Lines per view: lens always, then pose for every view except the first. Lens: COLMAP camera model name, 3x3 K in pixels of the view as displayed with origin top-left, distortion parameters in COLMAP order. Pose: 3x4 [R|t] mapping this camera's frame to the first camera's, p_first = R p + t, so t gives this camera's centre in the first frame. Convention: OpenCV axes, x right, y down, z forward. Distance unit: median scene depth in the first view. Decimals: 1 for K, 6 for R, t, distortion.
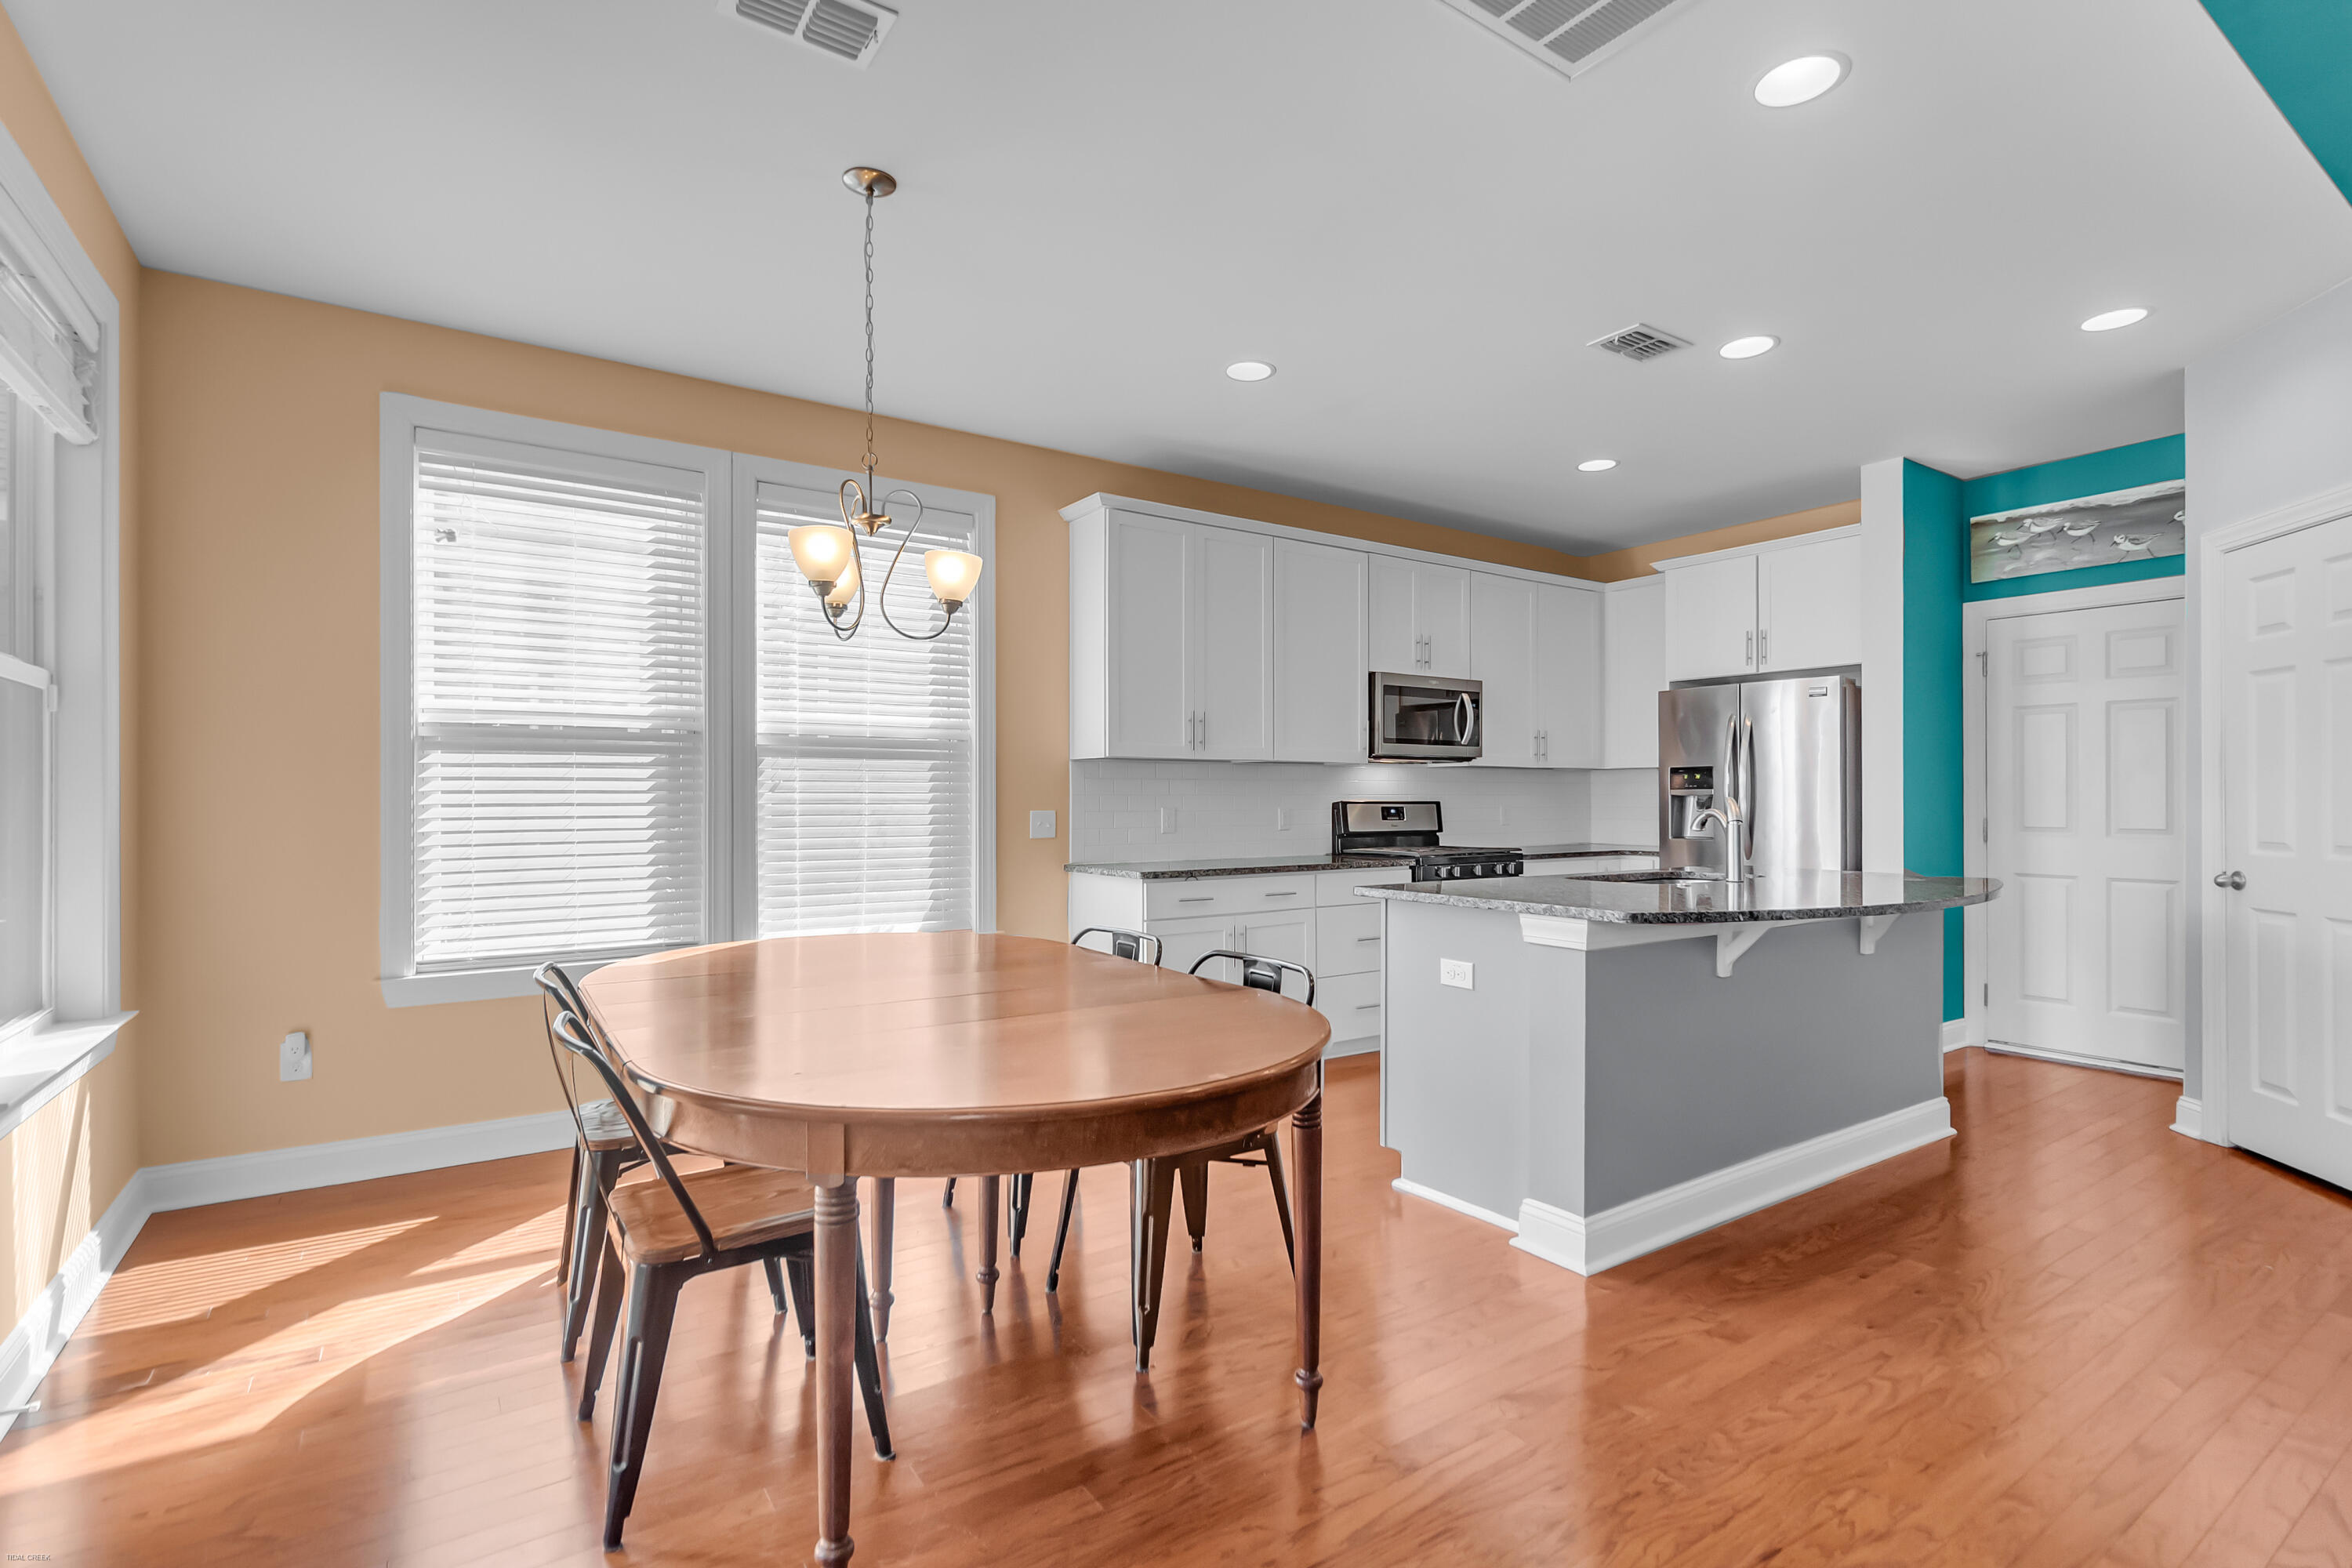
lens RADIAL K [[1095.8, 0, 1181.9], [0, 1095.8, 796.7], [0, 0, 1]] dist [0.001438, -0.002593]
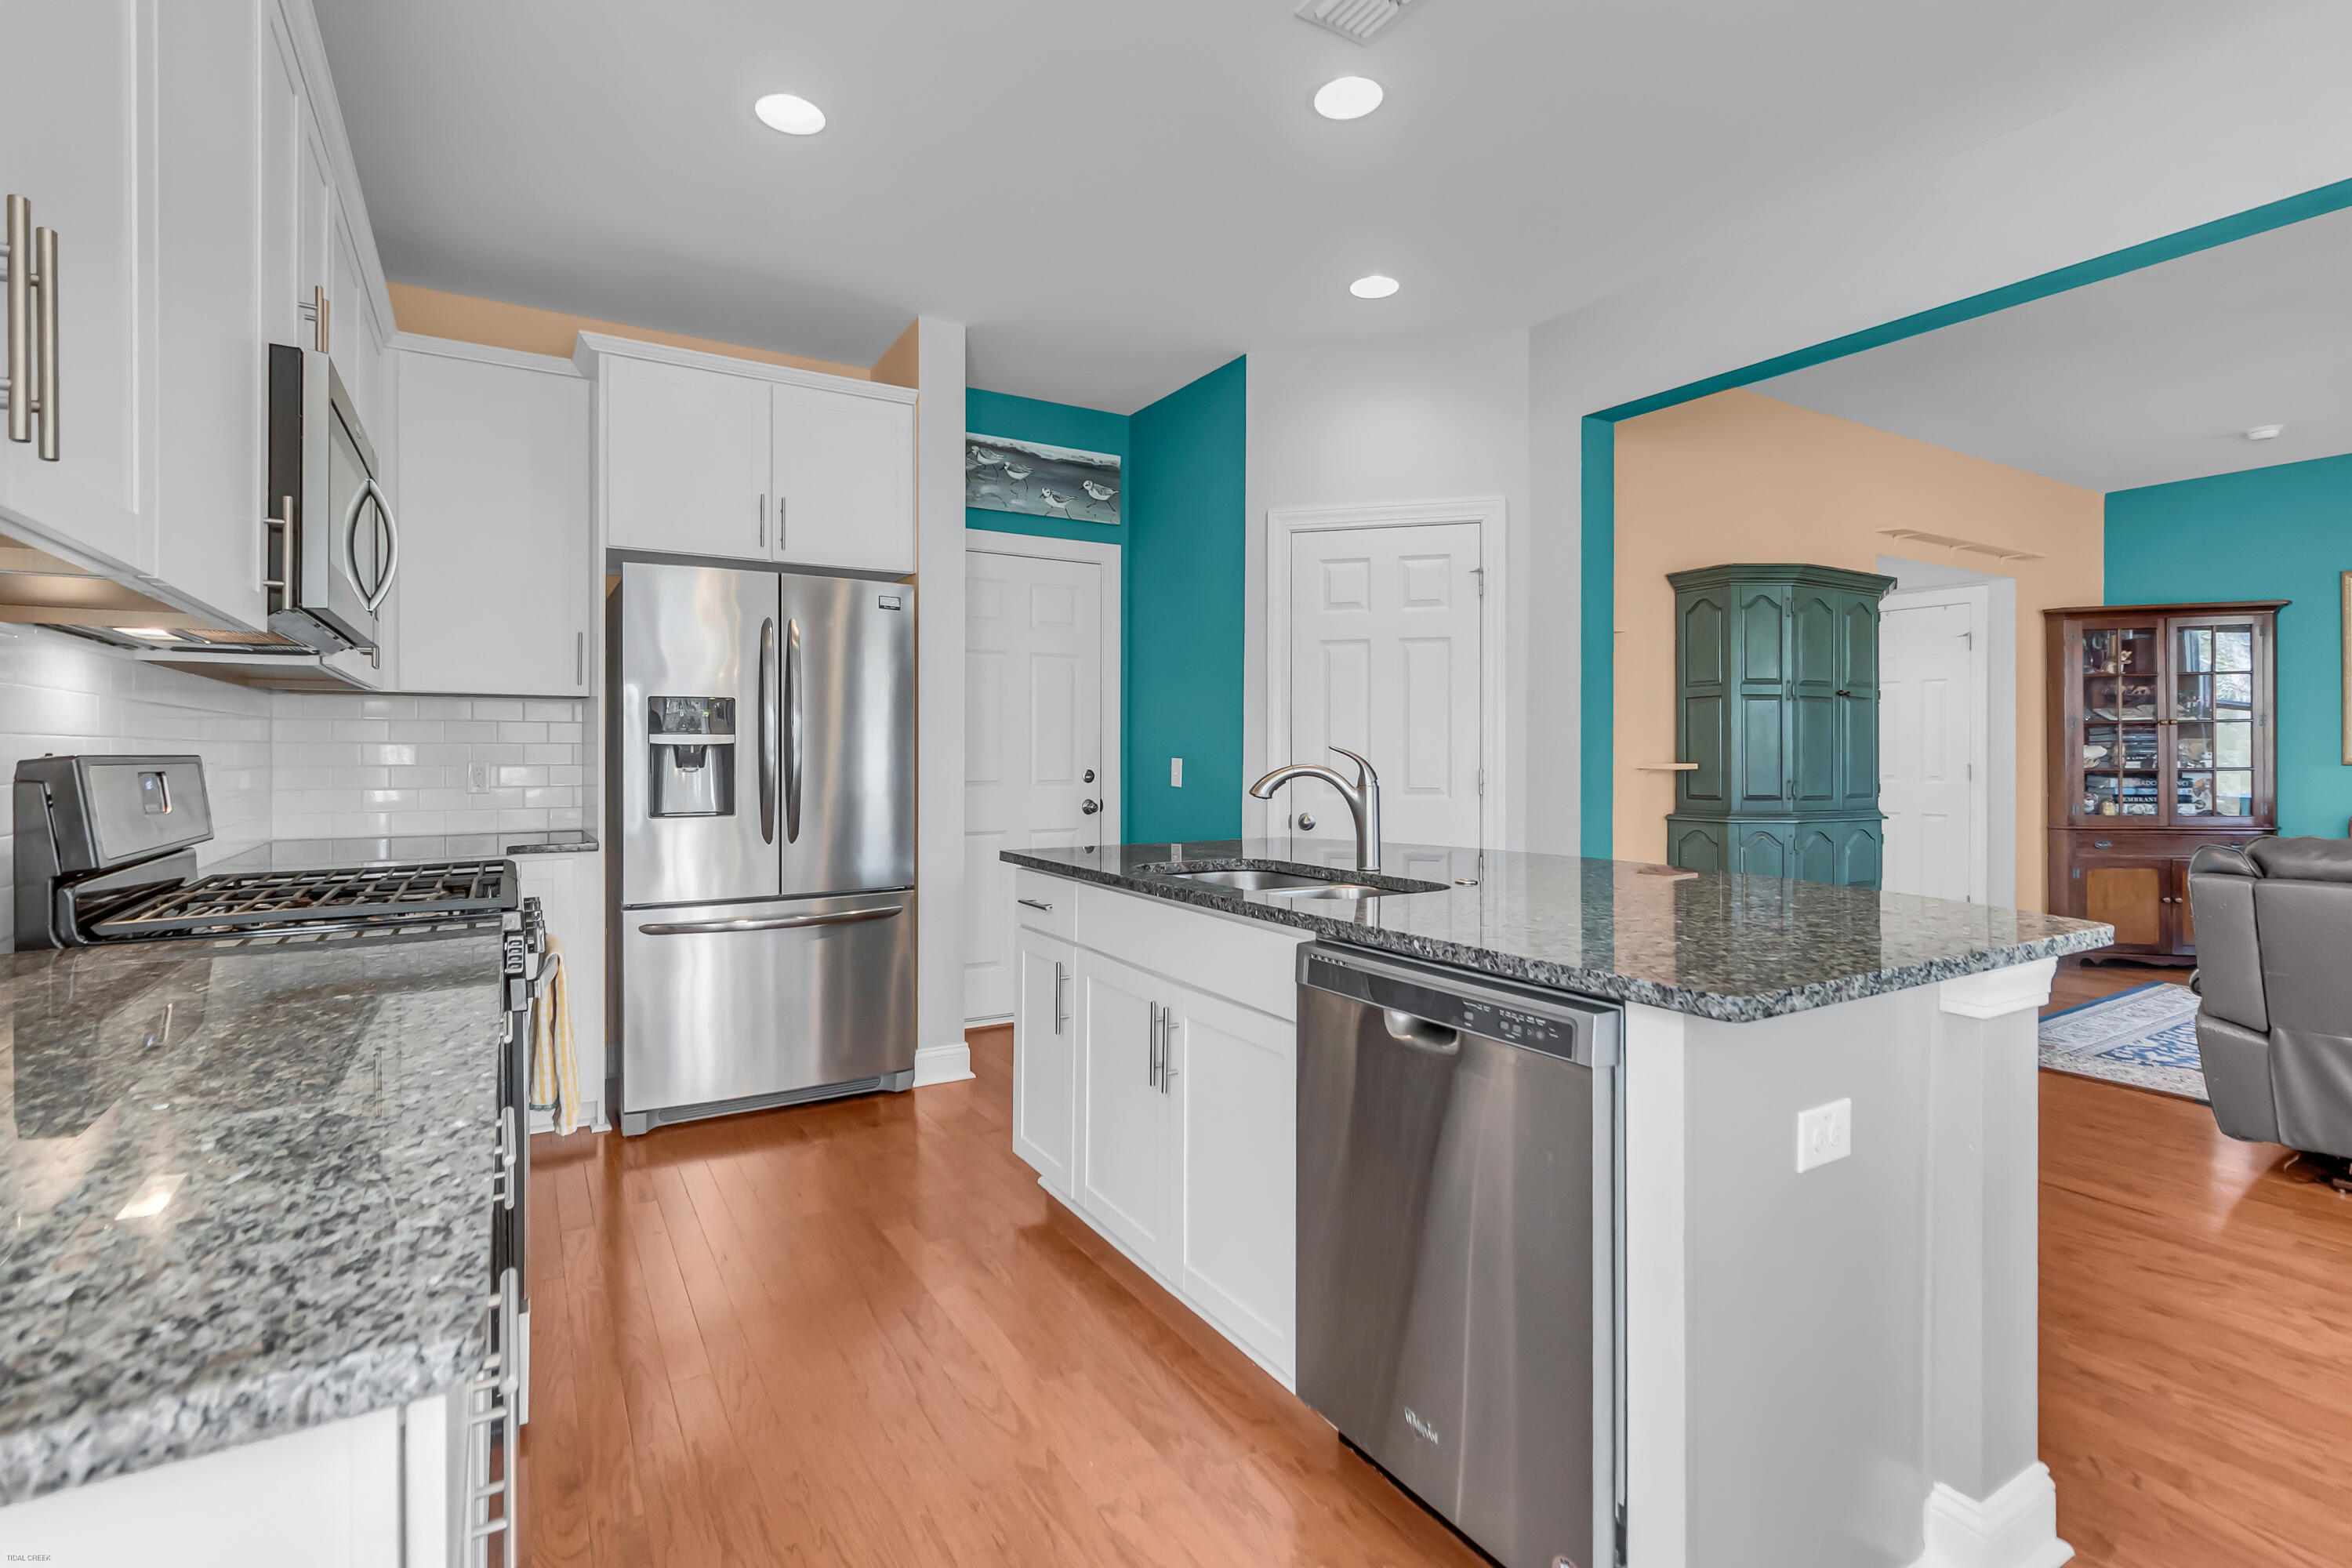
lens RADIAL K [[1095.8, 0, 1166.9], [0, 1095.8, 751.4], [0, 0, 1]] dist [0.001438, -0.002593]
pose [[0.060516, -0.000045, 0.998167, -0.135176], [-0.000959, 1.000000, 0.000103, 0.002309], [-0.998167, -0.000964, 0.060516, 0.782419]]
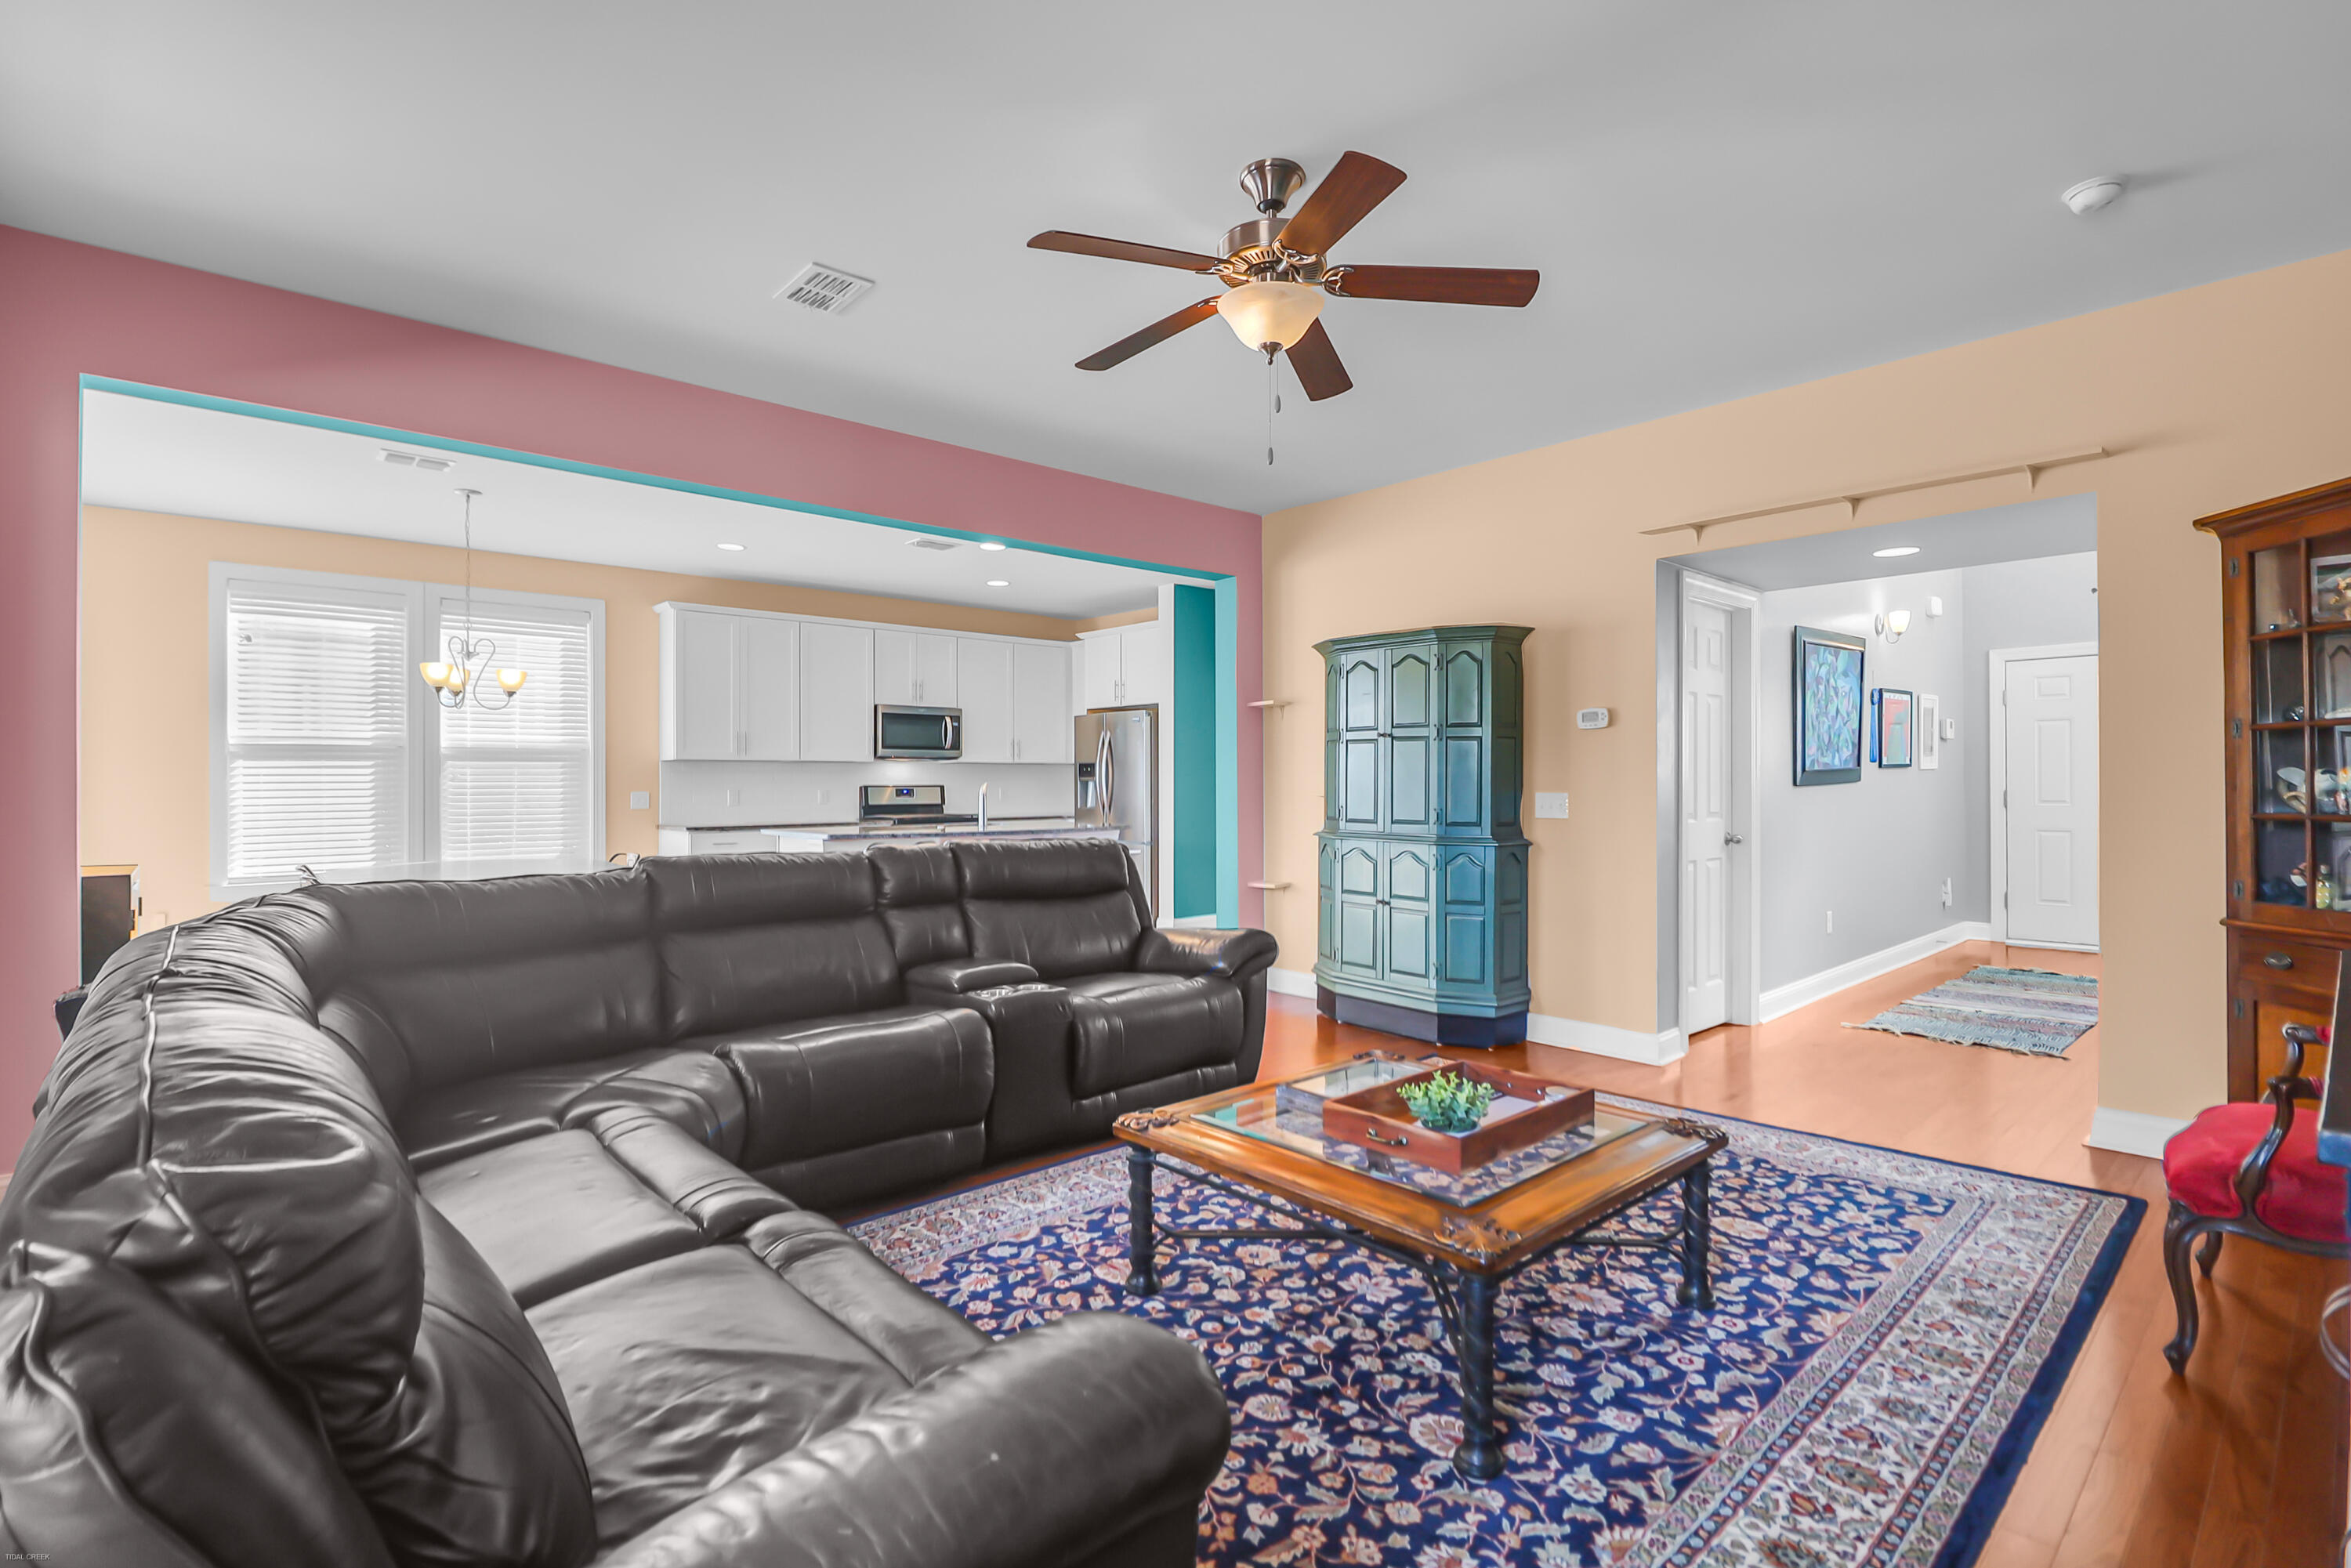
lens RADIAL K [[1095.3, 0, 1177.0], [0, 1095.3, 771.4], [0, 0, 1]] dist [0.001438, -0.002593]
pose [[0.990566, -0.002341, 0.137015, 0.417805], [0.003614, 0.999953, -0.009042, -0.000135], [-0.136987, 0.009452, 0.990528, -0.691393]]
